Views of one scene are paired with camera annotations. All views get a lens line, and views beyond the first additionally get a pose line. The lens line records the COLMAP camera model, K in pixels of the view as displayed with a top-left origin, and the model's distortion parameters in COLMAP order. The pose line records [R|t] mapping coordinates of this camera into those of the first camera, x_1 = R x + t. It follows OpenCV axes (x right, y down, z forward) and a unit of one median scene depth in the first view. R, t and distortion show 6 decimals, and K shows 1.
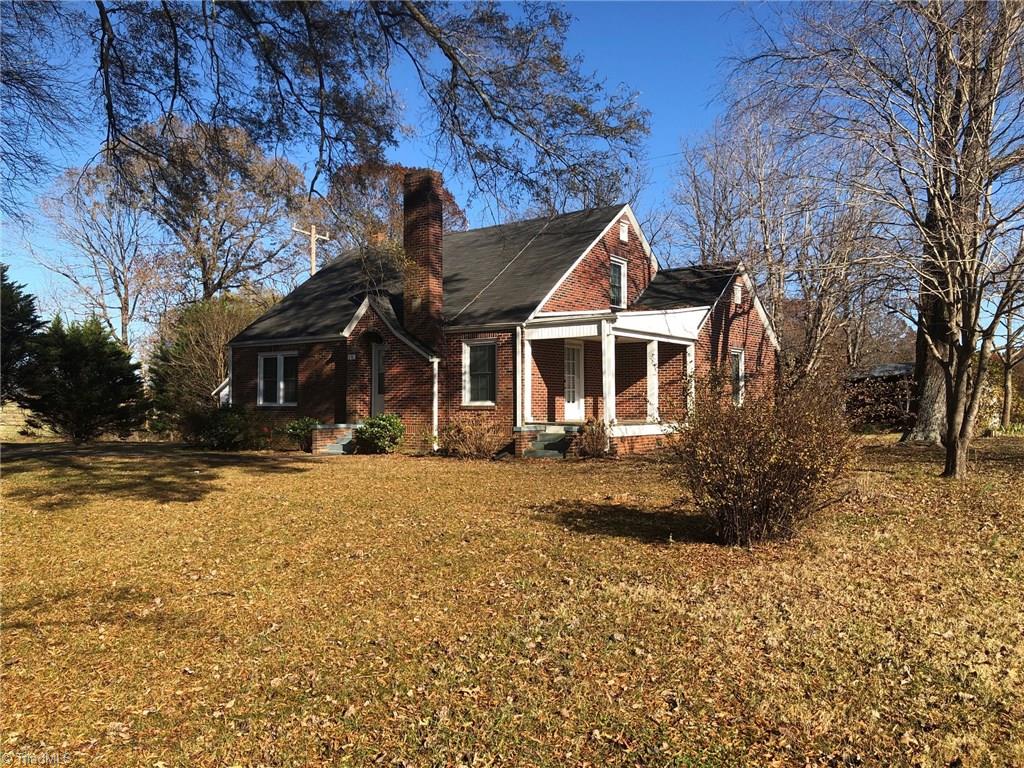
lens RADIAL K [[860.7, 0, 510.7], [0, 860.7, 382.4], [0, 0, 1]] dist [0.017847, -0.017604]
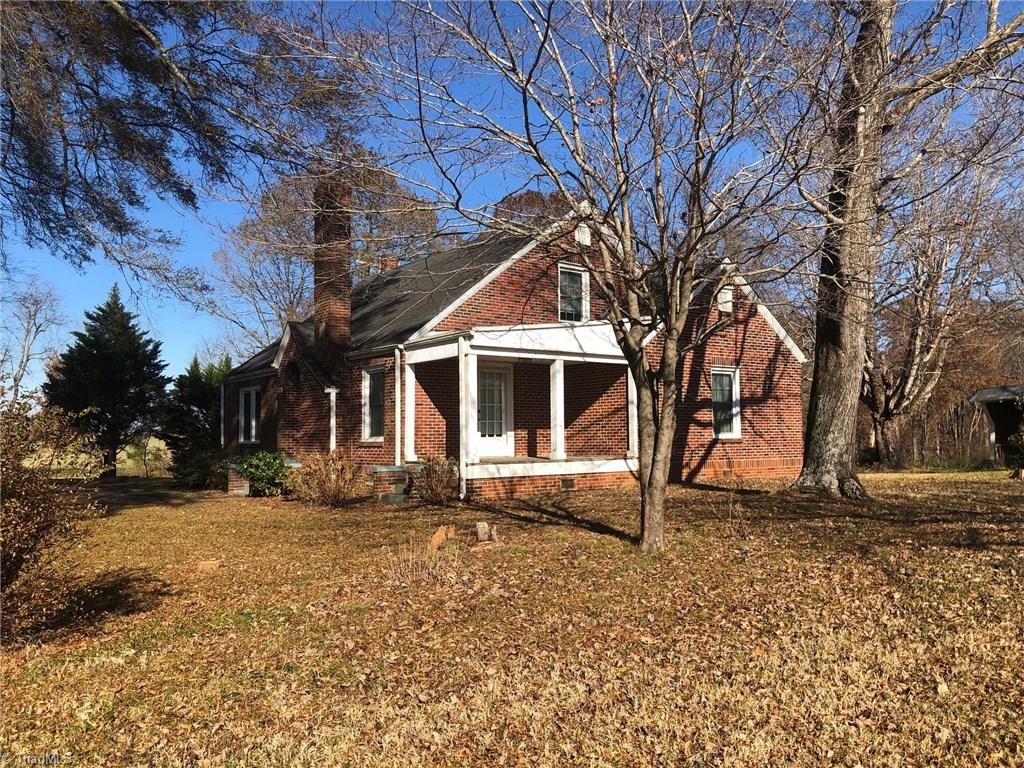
lens RADIAL K [[860.7, 0, 512.9], [0, 860.7, 387.1], [0, 0, 1]] dist [0.017847, -0.017604]
pose [[0.961985, -0.028076, -0.271655, 0.332275], [0.019409, 0.999215, -0.034538, 0.004599], [0.272411, 0.027952, 0.961775, 0.193786]]
